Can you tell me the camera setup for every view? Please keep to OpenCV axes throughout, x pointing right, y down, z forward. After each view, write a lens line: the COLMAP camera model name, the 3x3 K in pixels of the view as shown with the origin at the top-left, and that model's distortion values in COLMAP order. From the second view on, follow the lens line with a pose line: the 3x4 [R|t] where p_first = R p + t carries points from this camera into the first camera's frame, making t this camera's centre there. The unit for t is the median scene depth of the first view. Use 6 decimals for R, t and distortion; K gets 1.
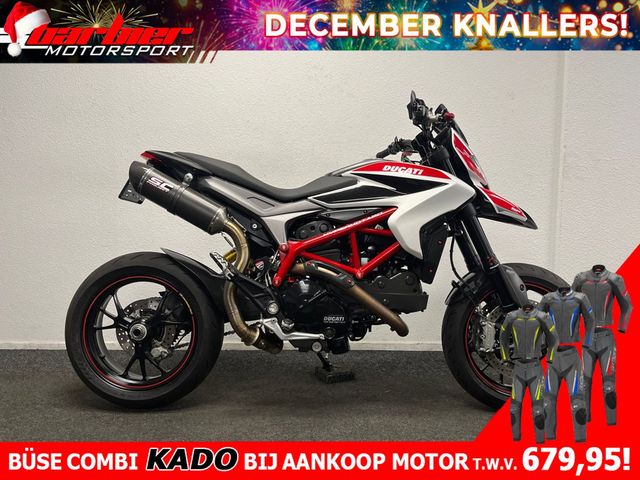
lens RADIAL K [[491.6, 0, 318.6], [0, 491.6, 239.3], [0, 0, 1]] dist [0.047390, -0.049424]
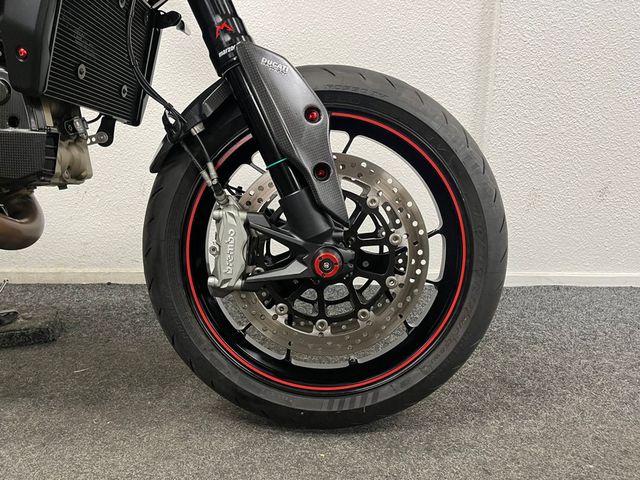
lens RADIAL K [[491.6, 0, 321.6], [0, 491.6, 238.0], [0, 0, 1]] dist [0.047390, -0.049424]
pose [[0.999987, -0.000477, 0.005060, 0.394547], [-0.000188, 0.991439, 0.130568, 0.132770], [-0.005079, -0.130567, 0.991426, 0.596458]]
